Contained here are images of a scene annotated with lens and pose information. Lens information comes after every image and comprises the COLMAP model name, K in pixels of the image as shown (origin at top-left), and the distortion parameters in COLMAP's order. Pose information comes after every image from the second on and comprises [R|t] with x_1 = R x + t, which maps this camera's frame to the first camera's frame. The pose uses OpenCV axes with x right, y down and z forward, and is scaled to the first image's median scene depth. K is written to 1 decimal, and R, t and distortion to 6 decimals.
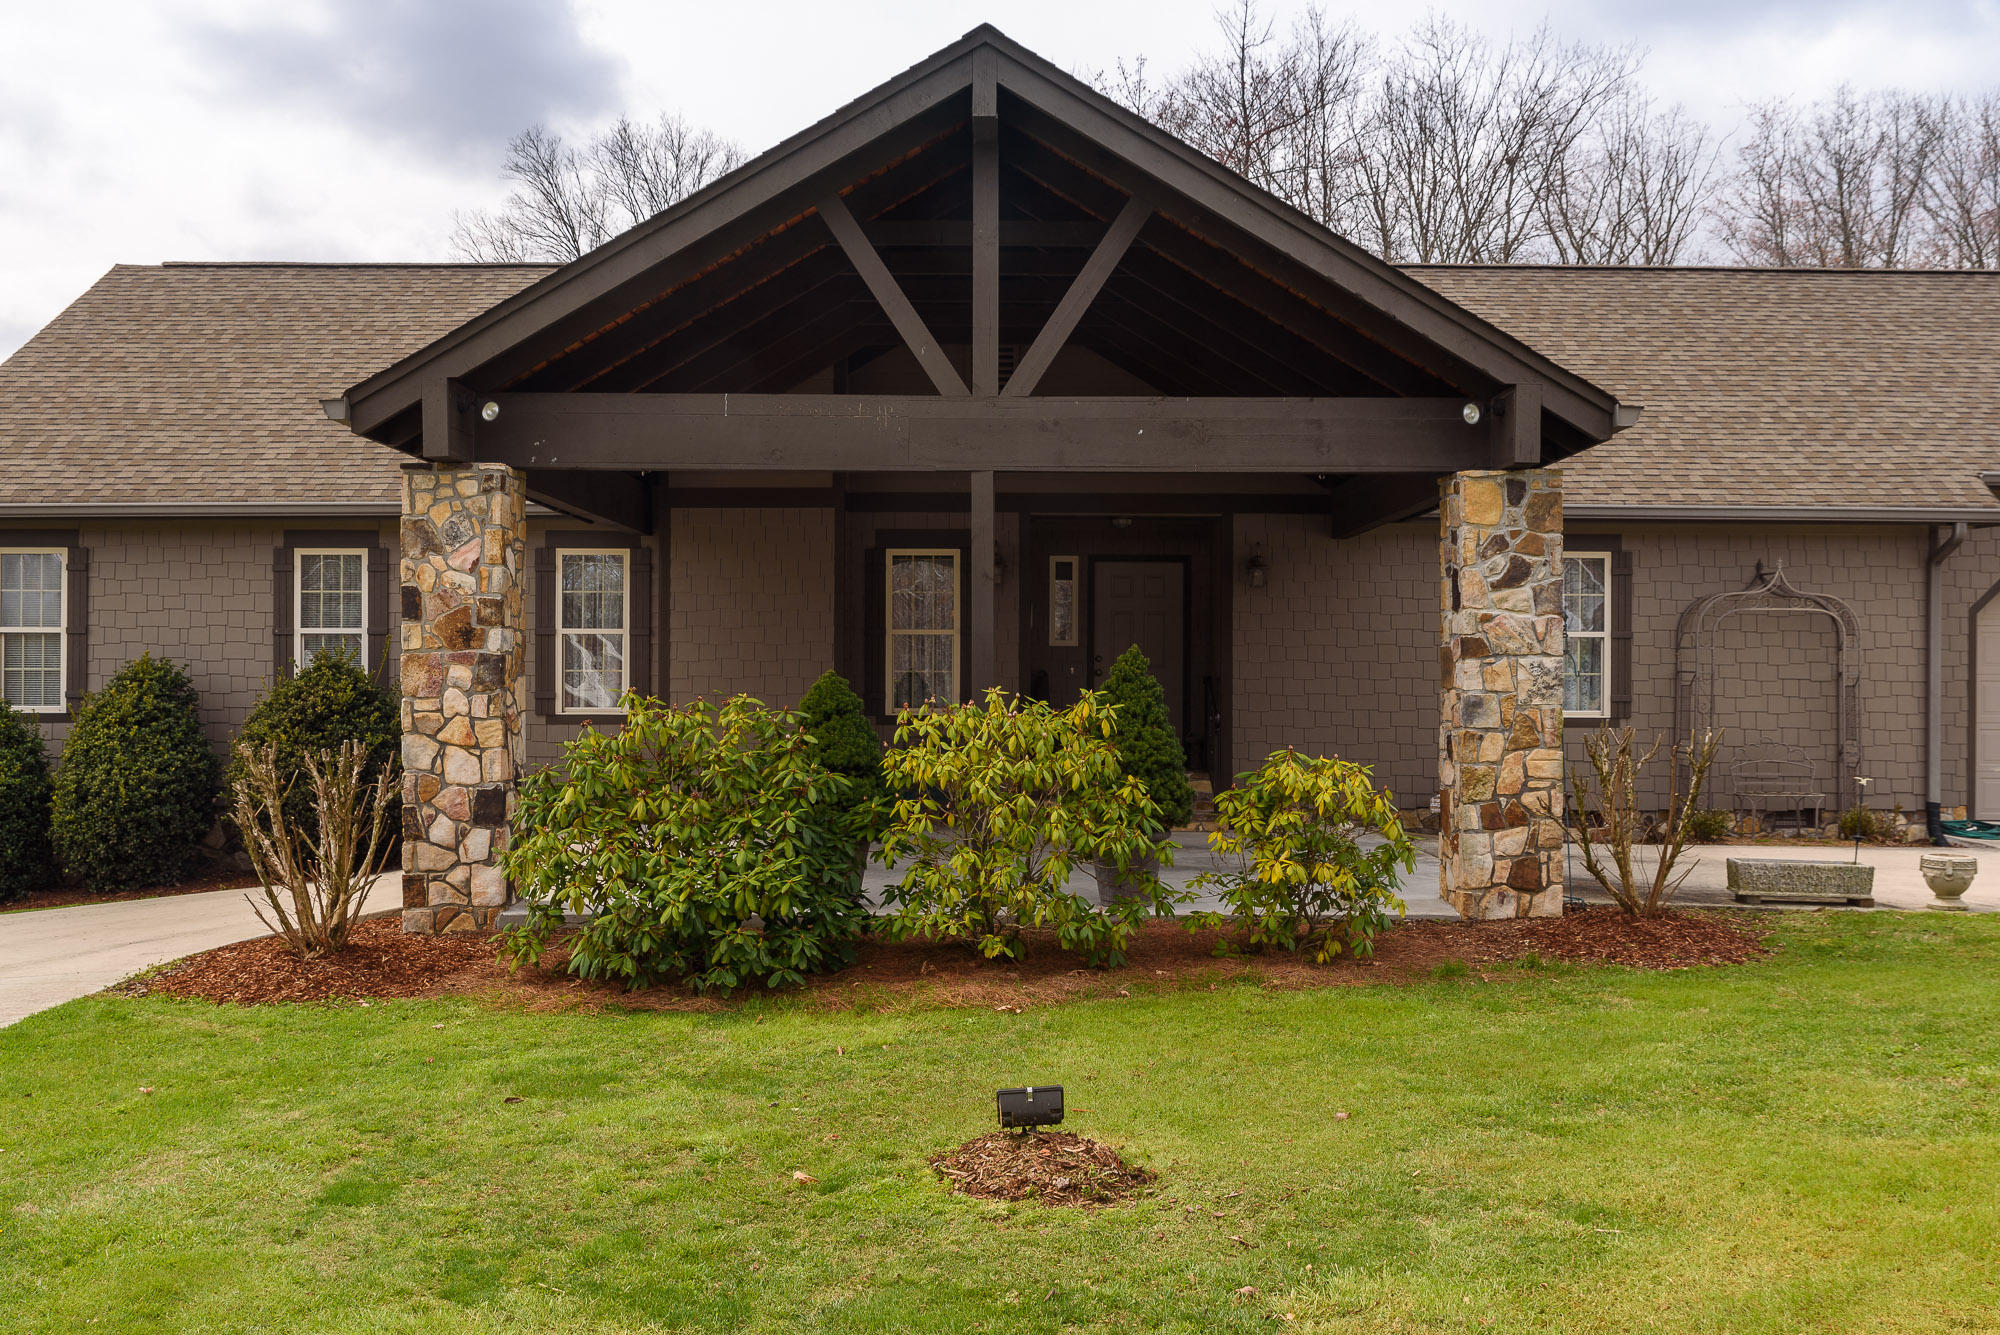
lens RADIAL K [[1847.5, 0, 1002.5], [0, 1847.5, 673.6], [0, 0, 1]] dist [-0.008602, 0.000000]
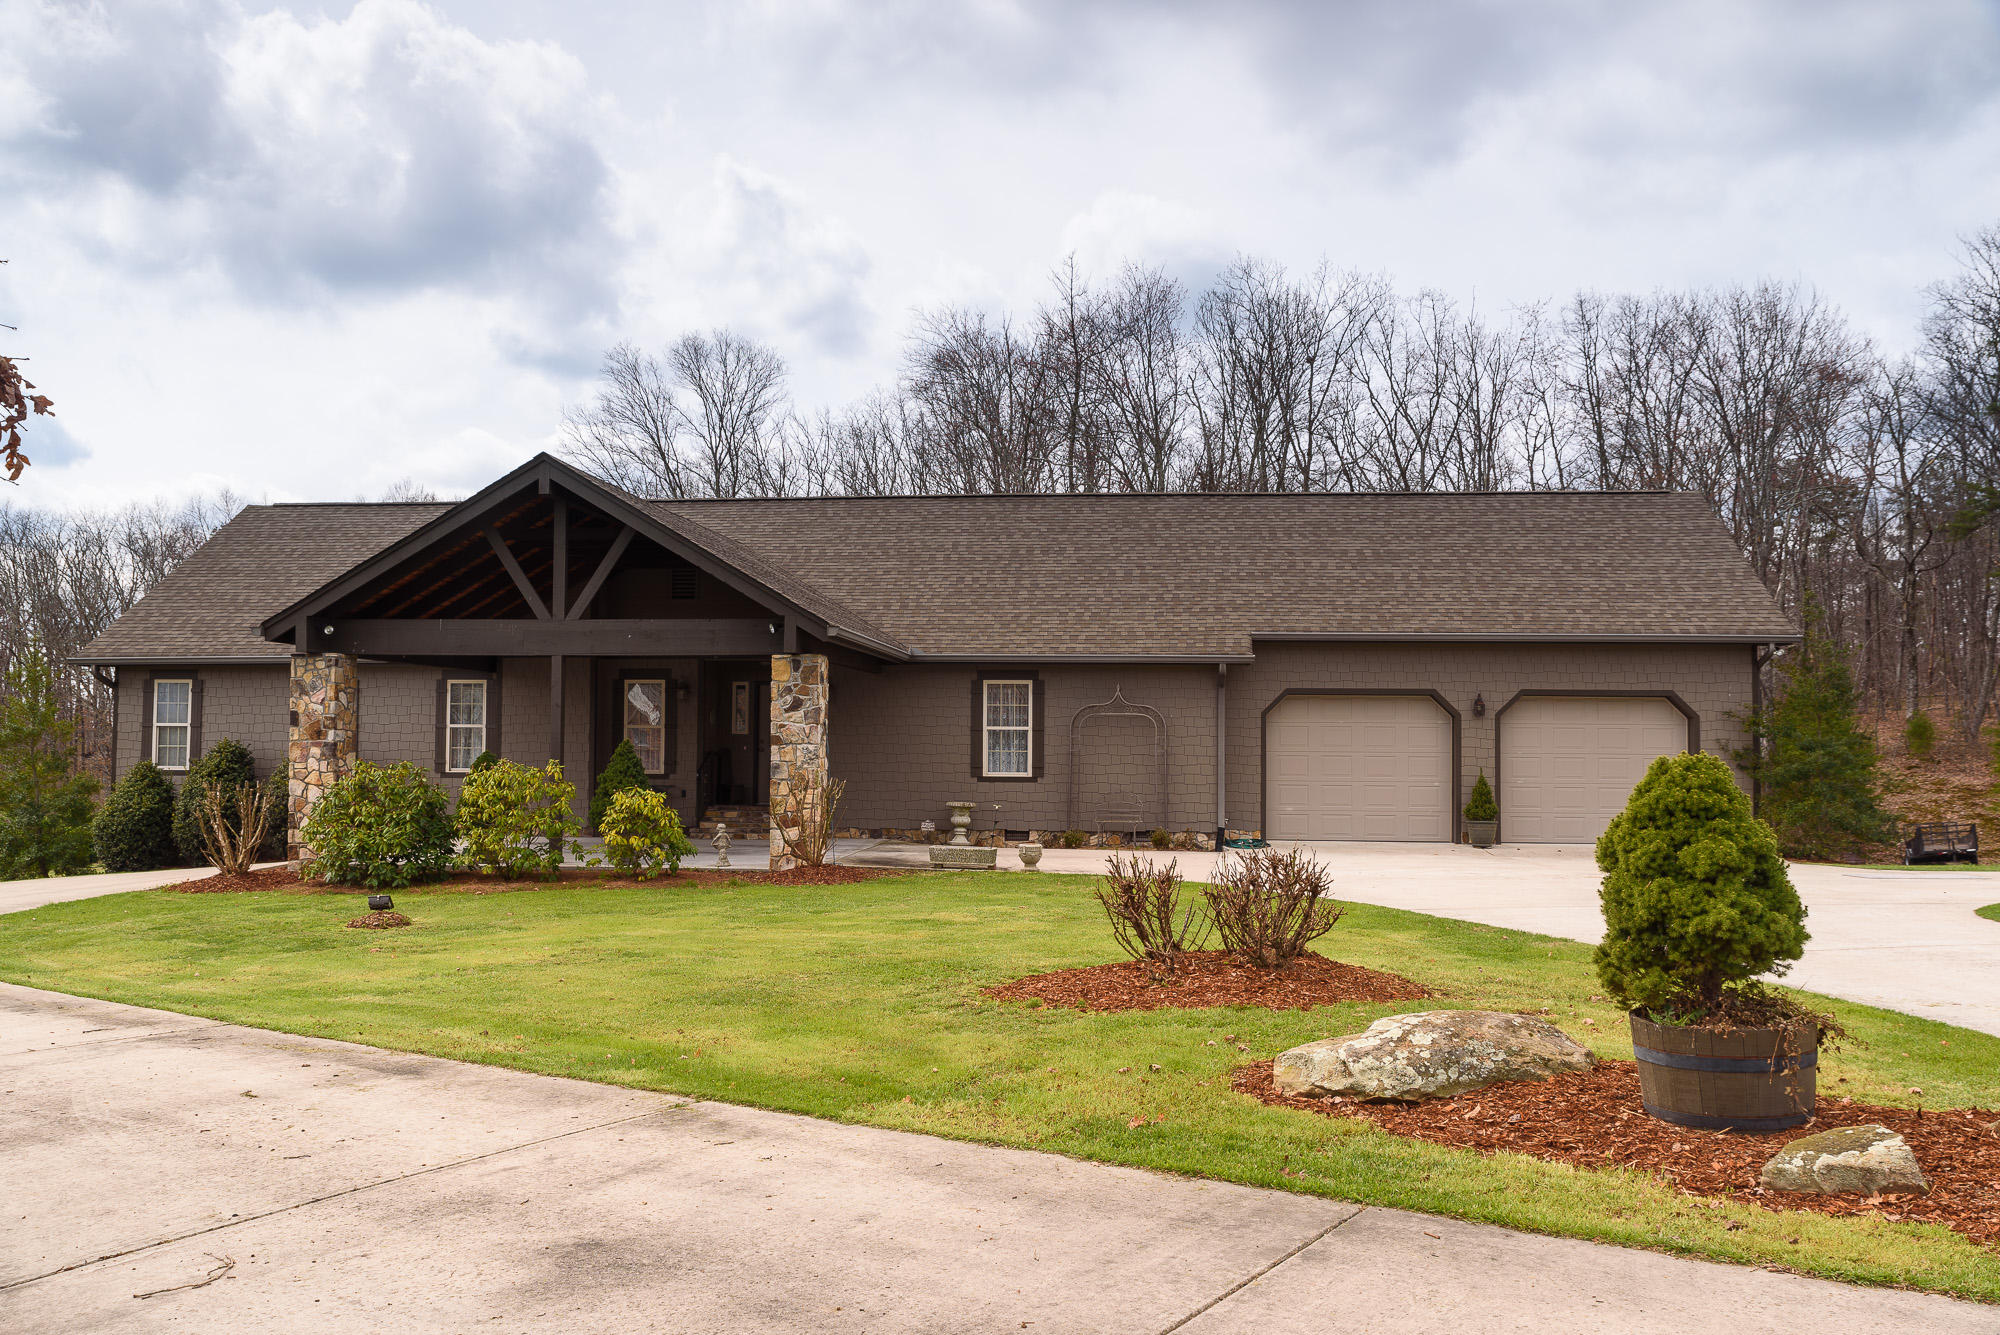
lens RADIAL K [[1693.4, 0, 998.5], [0, 1693.4, 665.5], [0, 0, 1]] dist [-0.016636, 0.000829]
pose [[0.994012, -0.003059, -0.109232, 0.707267], [-0.001892, 0.998977, -0.045186, -0.012160], [0.109258, 0.045122, 0.992989, -0.864430]]
